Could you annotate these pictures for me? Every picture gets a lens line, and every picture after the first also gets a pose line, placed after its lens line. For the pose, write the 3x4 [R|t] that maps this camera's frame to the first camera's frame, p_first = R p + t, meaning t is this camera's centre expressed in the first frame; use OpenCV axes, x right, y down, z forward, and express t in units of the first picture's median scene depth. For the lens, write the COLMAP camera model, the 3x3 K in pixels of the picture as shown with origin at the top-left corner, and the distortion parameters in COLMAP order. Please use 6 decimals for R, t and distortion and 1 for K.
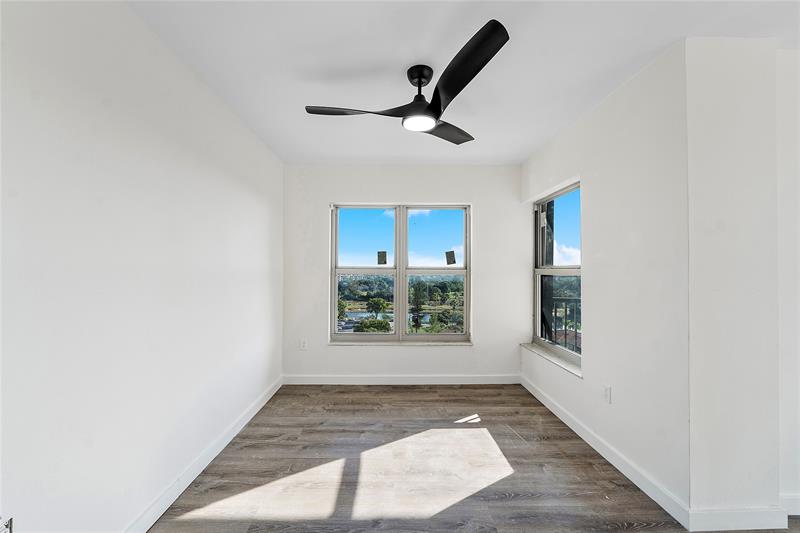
lens RADIAL K [[336.0, 0, 393.0], [0, 336.0, 263.0], [0, 0, 1]] dist [0.002114, 0.000561]
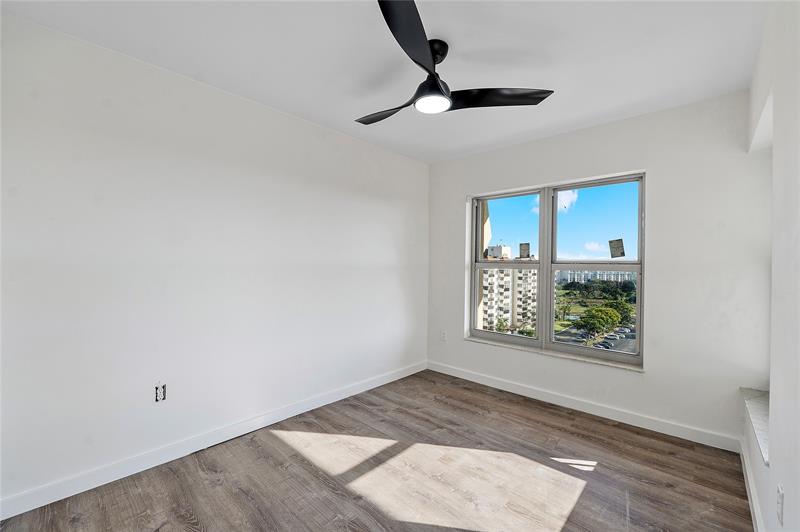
lens RADIAL K [[336.0, 0, 392.4], [0, 336.0, 263.4], [0, 0, 1]] dist [0.002114, 0.000561]
pose [[0.727050, 0.004208, -0.686572, 0.427748], [0.006014, 0.999904, 0.012497, 0.006397], [0.686558, -0.013215, 0.726955, 0.169260]]
